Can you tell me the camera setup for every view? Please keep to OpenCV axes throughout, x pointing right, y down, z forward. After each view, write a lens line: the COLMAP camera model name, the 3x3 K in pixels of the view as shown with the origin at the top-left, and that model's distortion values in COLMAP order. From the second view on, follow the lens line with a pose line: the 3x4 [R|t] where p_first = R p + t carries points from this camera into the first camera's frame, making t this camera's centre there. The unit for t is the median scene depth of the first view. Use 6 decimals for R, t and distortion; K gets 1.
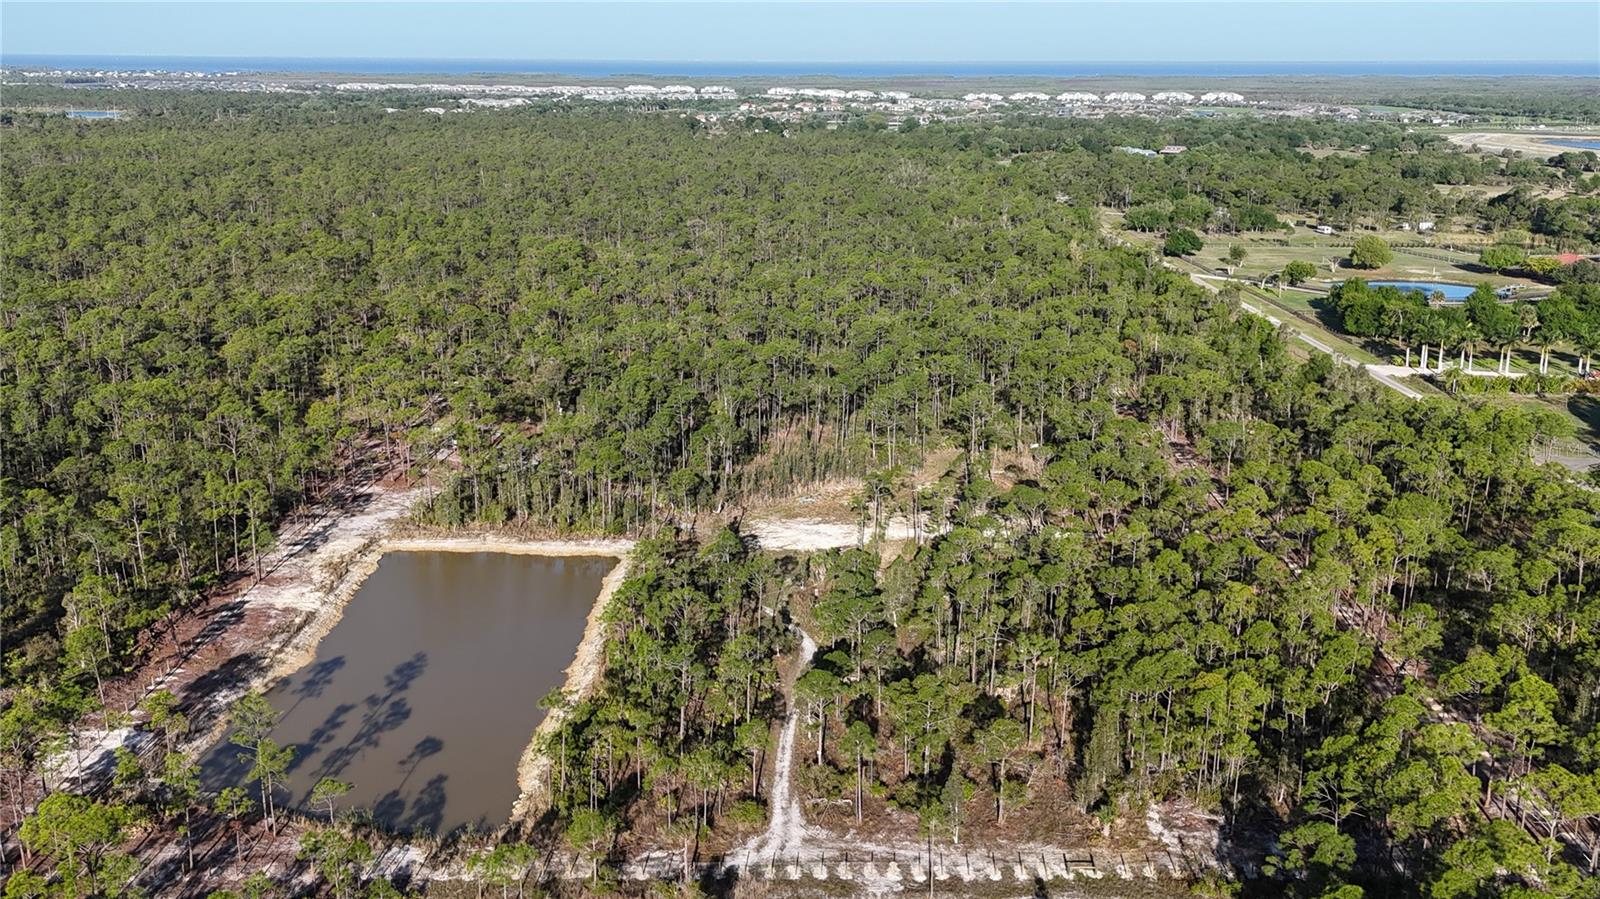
lens RADIAL K [[1435.8, 0, 805.7], [0, 1435.8, 459.5], [0, 0, 1]] dist [0.065042, -0.076390]
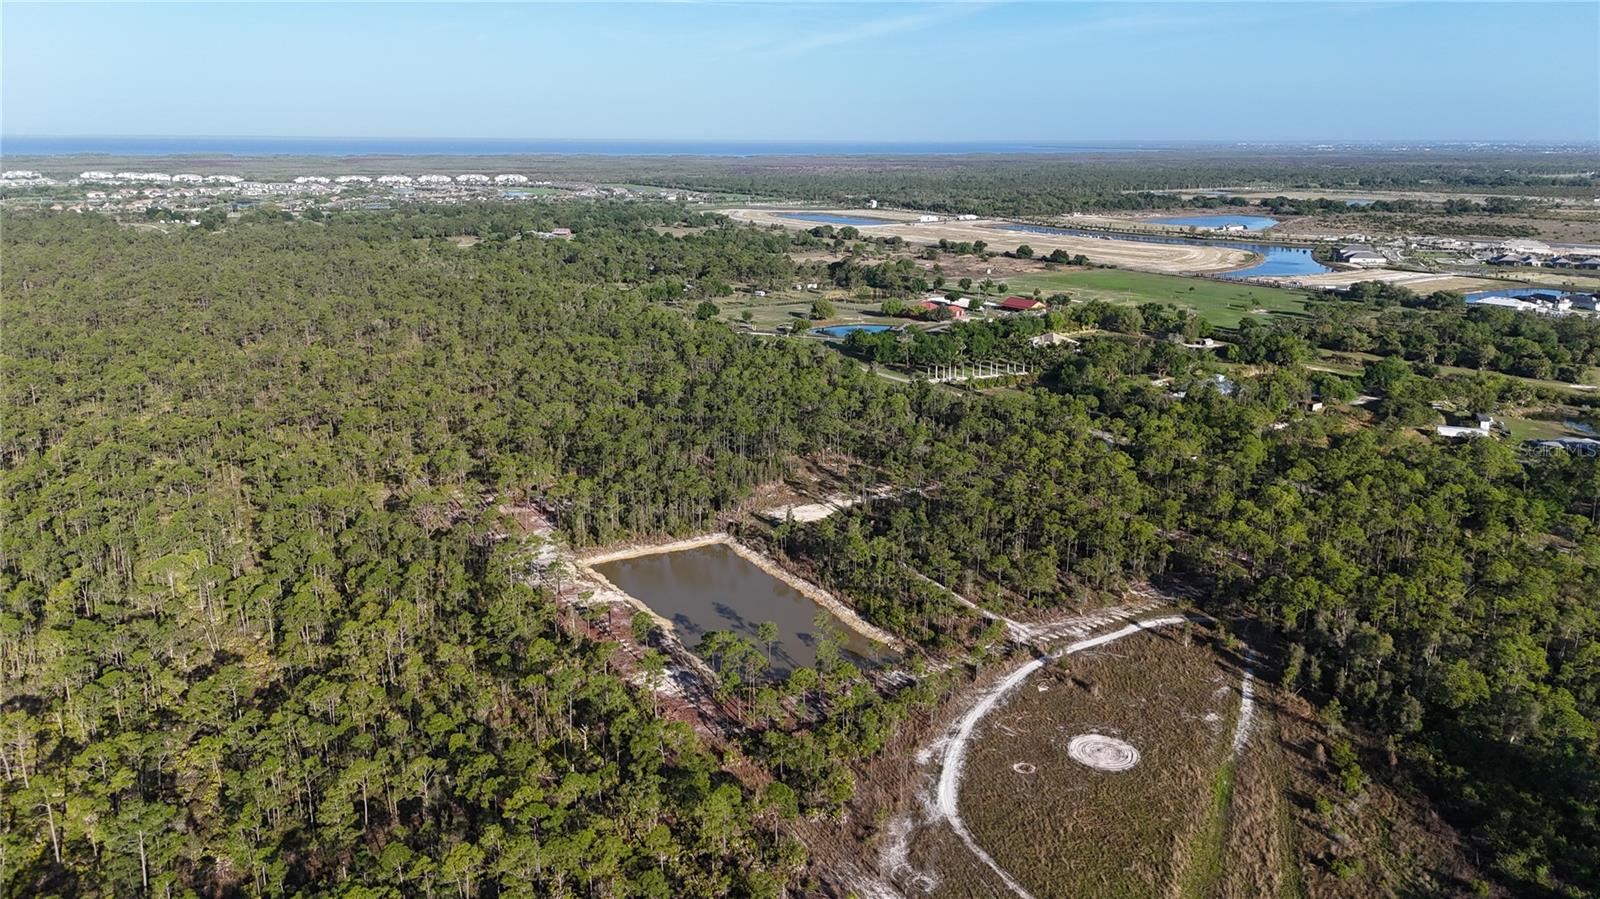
lens RADIAL K [[1193.3, 0, 797.1], [0, 1193.3, 450.2], [0, 0, 1]] dist [0.033089, -0.002719]
pose [[0.847452, -0.135832, 0.513200, -0.966947], [0.141878, 0.989499, 0.027612, -0.083083], [-0.511561, 0.049412, 0.857825, -0.313767]]
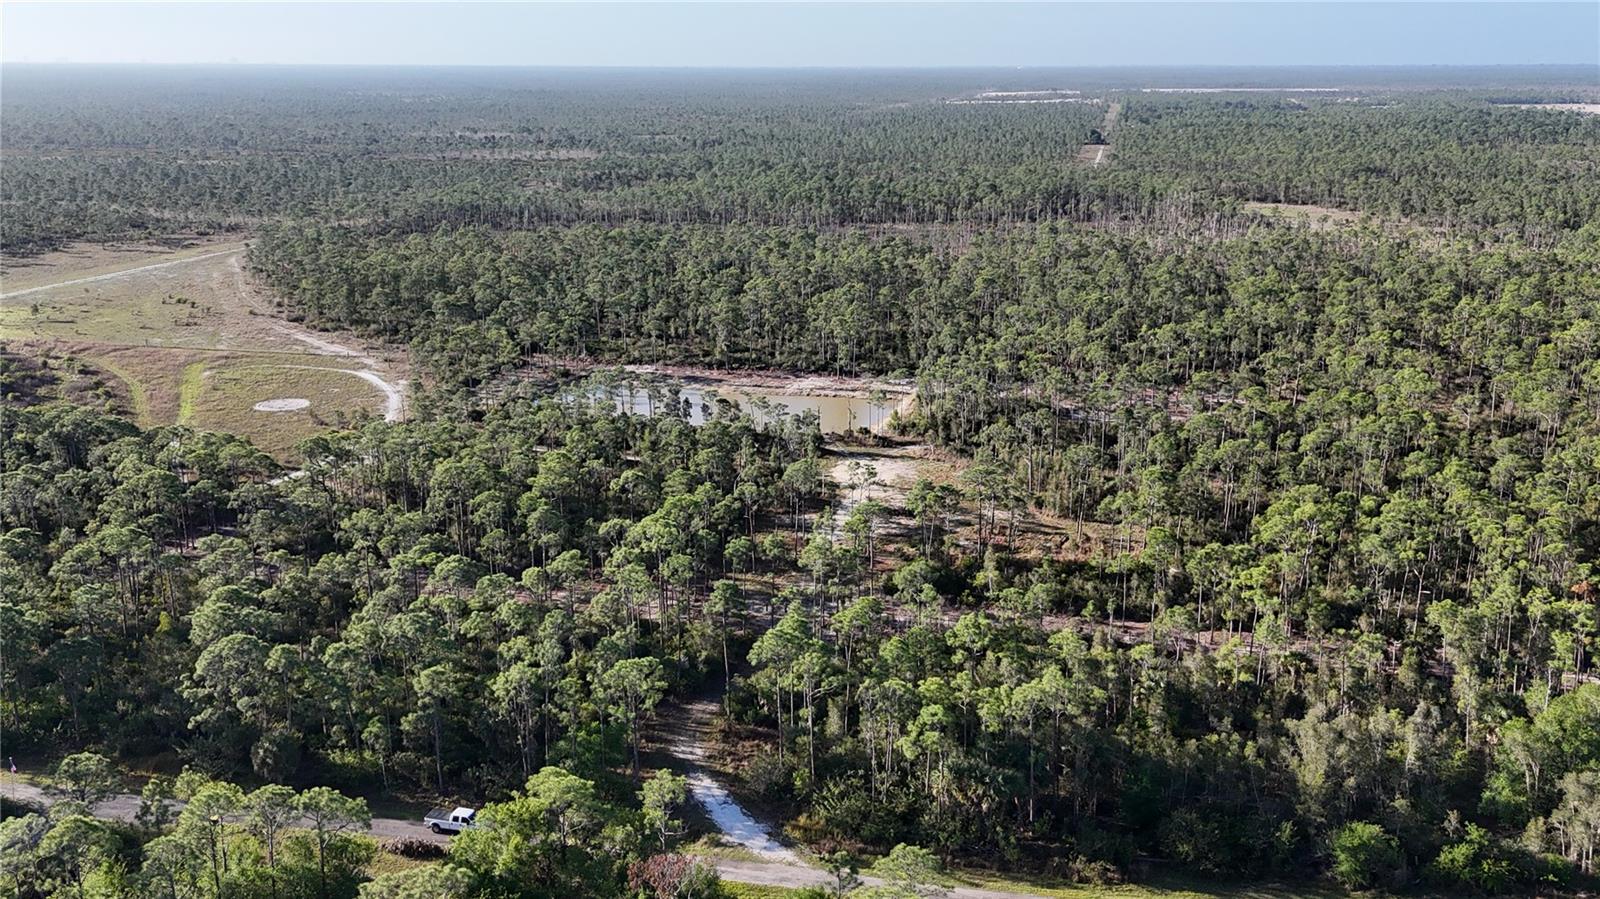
lens RADIAL K [[1435.8, 0, 796.1], [0, 1435.8, 454.5], [0, 0, 1]] dist [0.065042, -0.076390]
pose [[-0.222549, 0.251615, -0.941893, 1.469768], [-0.269791, 0.912497, 0.307509, -0.402554], [0.936848, 0.322550, -0.135192, 1.446639]]
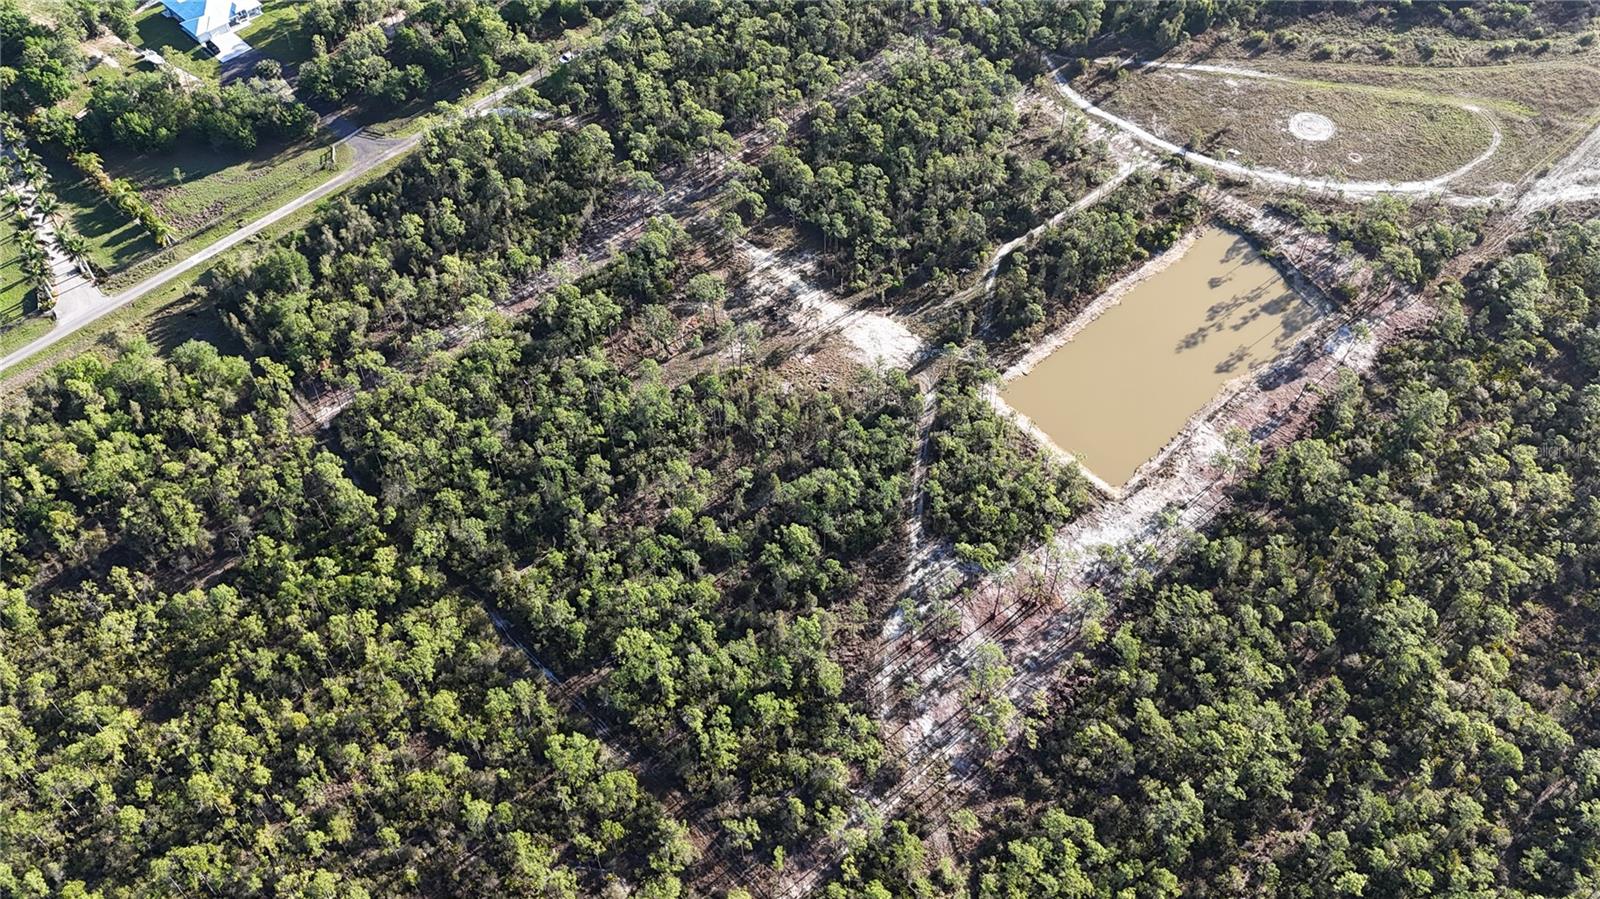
lens RADIAL K [[1435.8, 0, 805.0], [0, 1435.8, 455.3], [0, 0, 1]] dist [0.065042, -0.076390]
pose [[-0.696604, -0.547602, 0.463546, -0.902604], [0.205424, 0.466813, 0.860167, -1.531251], [-0.687418, 0.694419, -0.212693, 1.904284]]
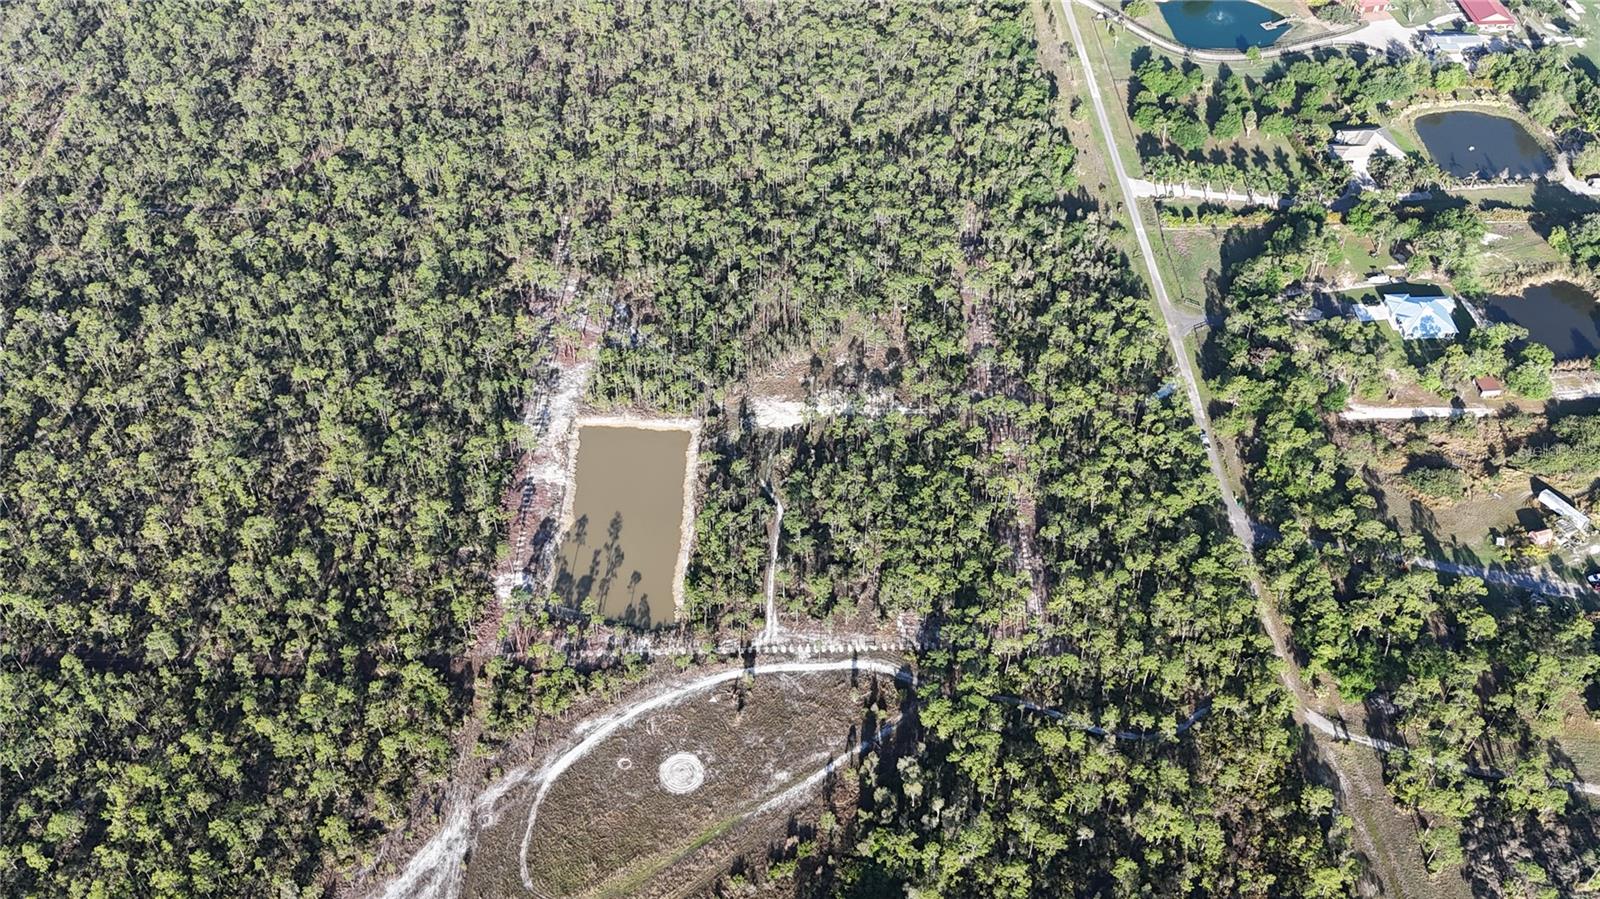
lens RADIAL K [[1435.8, 0, 801.7], [0, 1435.8, 450.8], [0, 0, 1]] dist [0.065042, -0.076390]
pose [[0.999939, -0.008663, 0.006920, 0.024050], [0.004220, 0.874528, 0.484956, -1.191745], [-0.010253, -0.484897, 0.874511, -1.107132]]
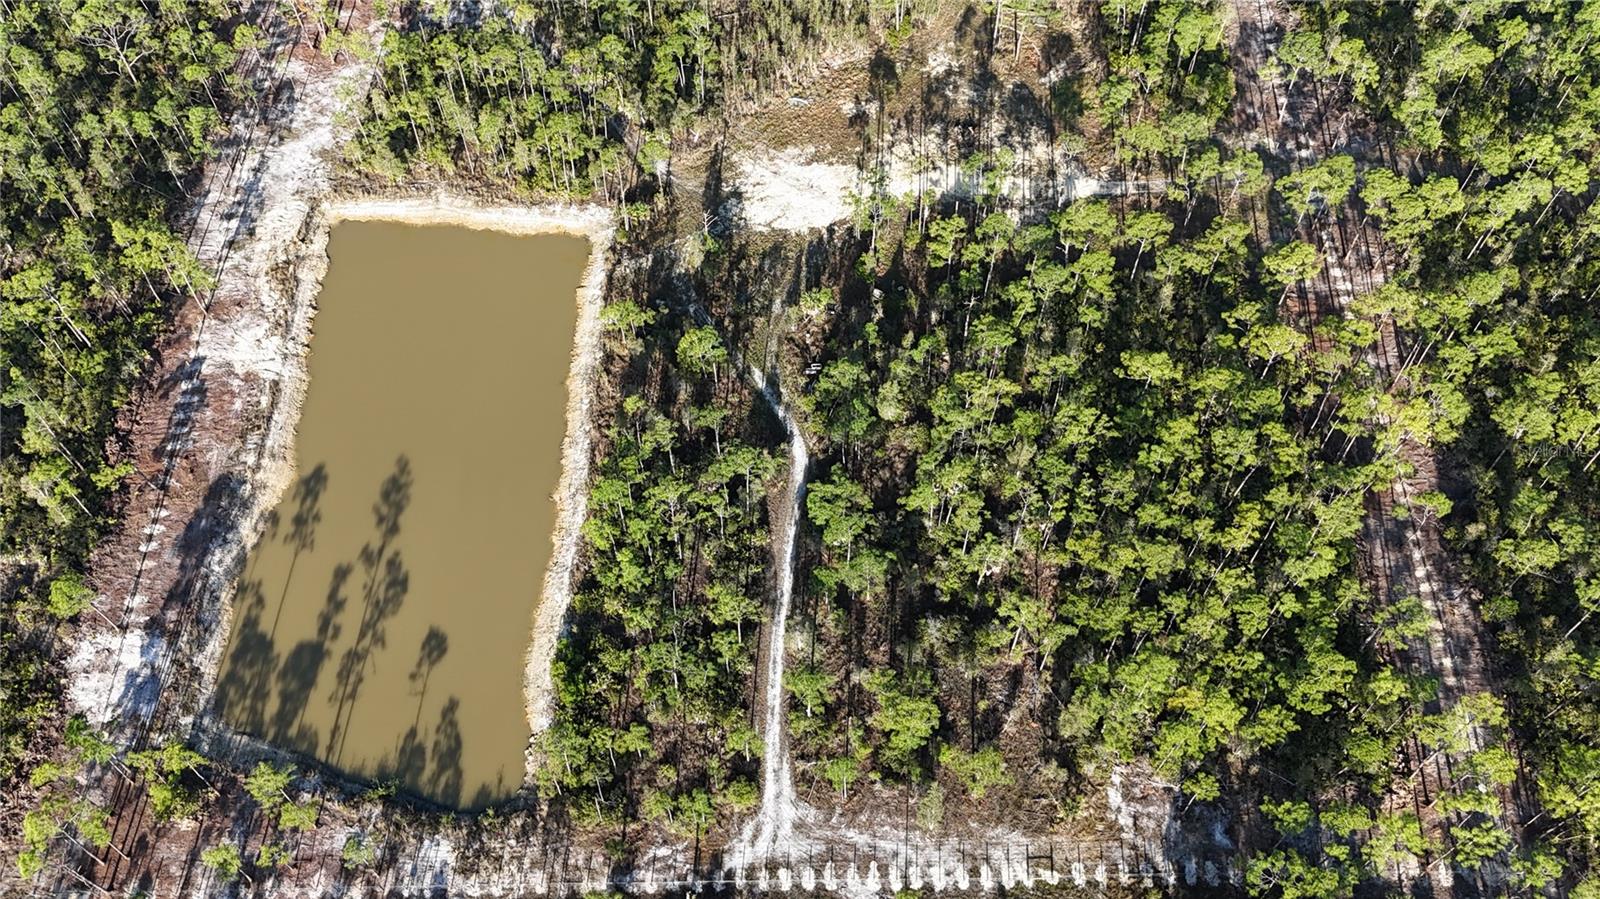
lens RADIAL K [[1435.8, 0, 799.5], [0, 1435.8, 458.4], [0, 0, 1]] dist [0.065042, -0.076390]
pose [[0.999968, -0.003660, -0.007153, 0.009770], [0.007511, 0.741954, 0.670409, -0.557141], [0.002854, -0.670441, 0.741957, 0.298962]]
